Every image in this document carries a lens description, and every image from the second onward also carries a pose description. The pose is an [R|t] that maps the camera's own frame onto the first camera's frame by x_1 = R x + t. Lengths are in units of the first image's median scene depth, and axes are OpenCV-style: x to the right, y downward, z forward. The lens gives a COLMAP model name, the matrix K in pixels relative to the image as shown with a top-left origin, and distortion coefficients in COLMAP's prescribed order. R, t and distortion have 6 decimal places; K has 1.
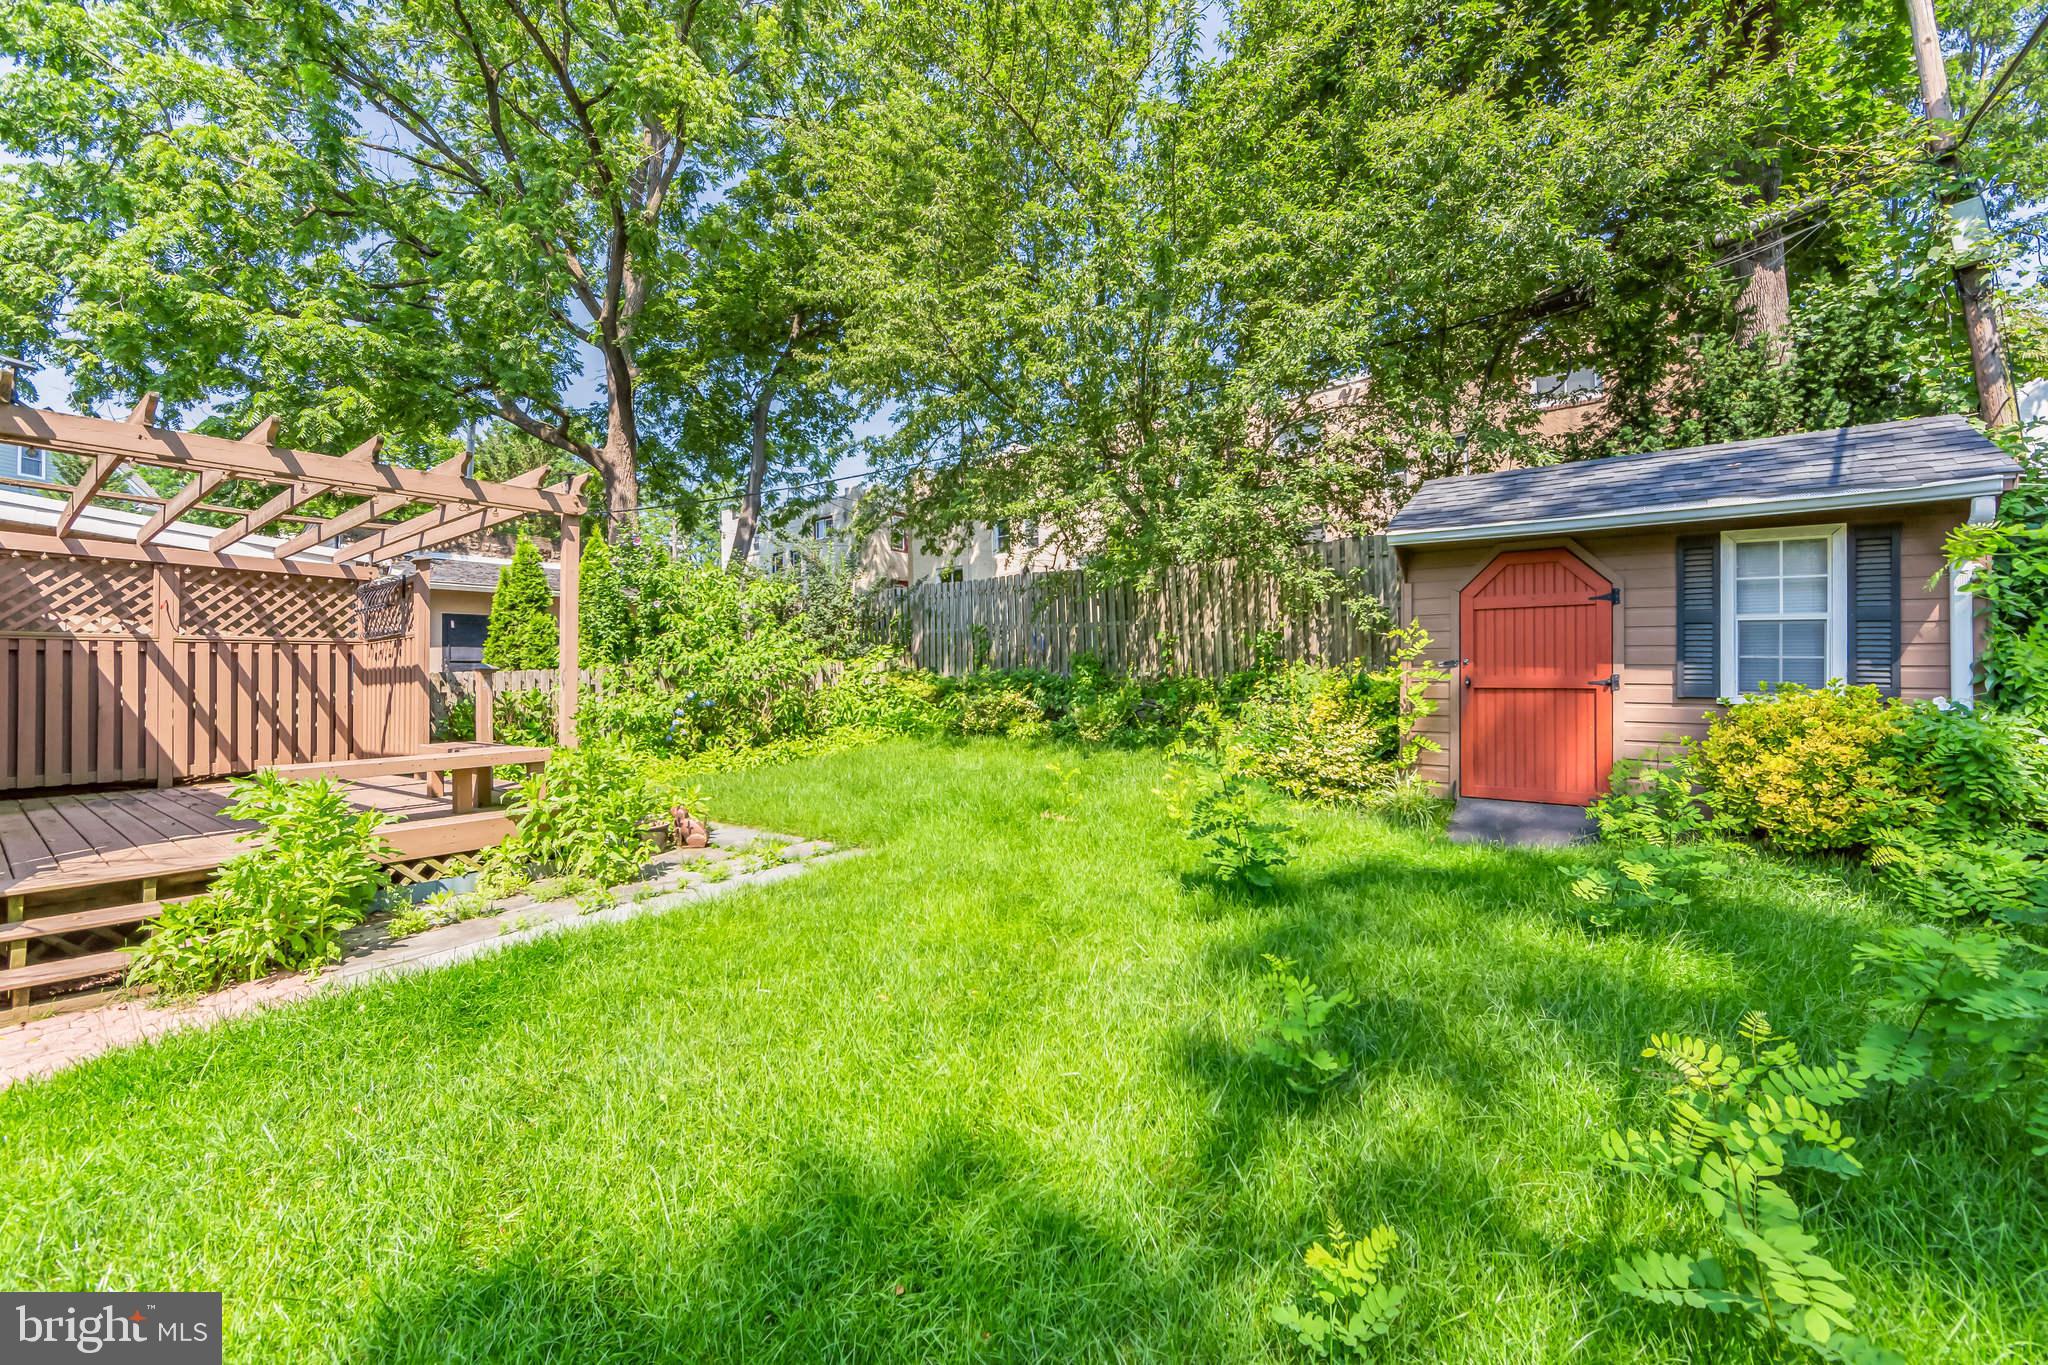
lens RADIAL K [[809.5, 0, 1018.8], [0, 809.5, 678.6], [0, 0, 1]] dist [0.000343, -0.000976]
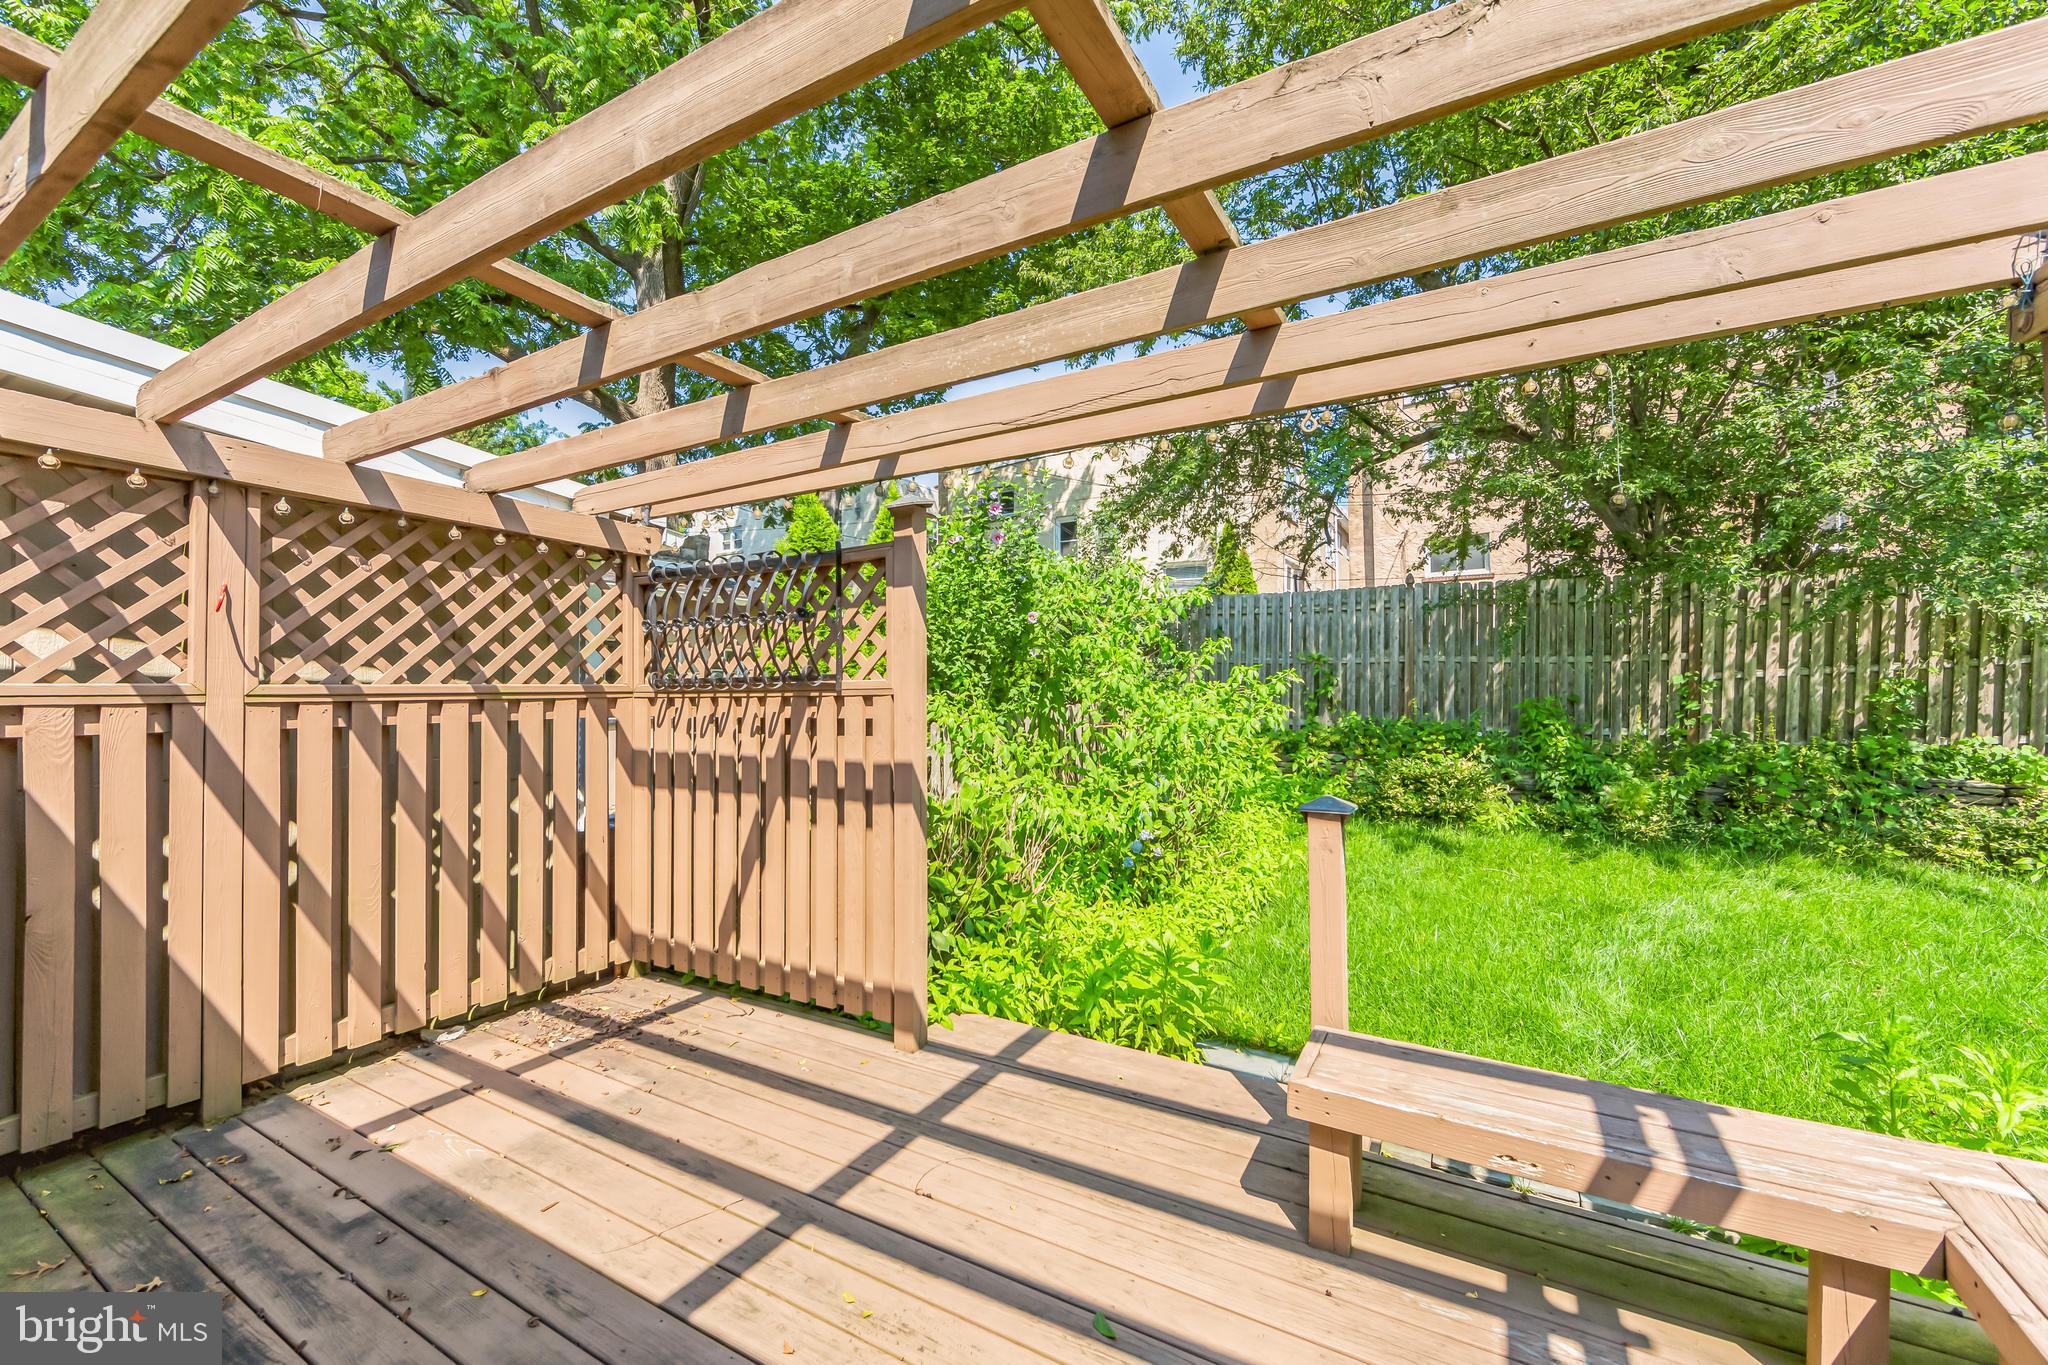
lens RADIAL K [[809.5, 0, 1025.8], [0, 809.5, 698.7], [0, 0, 1]] dist [0.000343, -0.000976]
pose [[0.991941, 0.010066, 0.126300, -0.717111], [-0.010927, 0.999922, 0.006123, -0.051364], [-0.126229, -0.007453, 0.991973, 0.577055]]
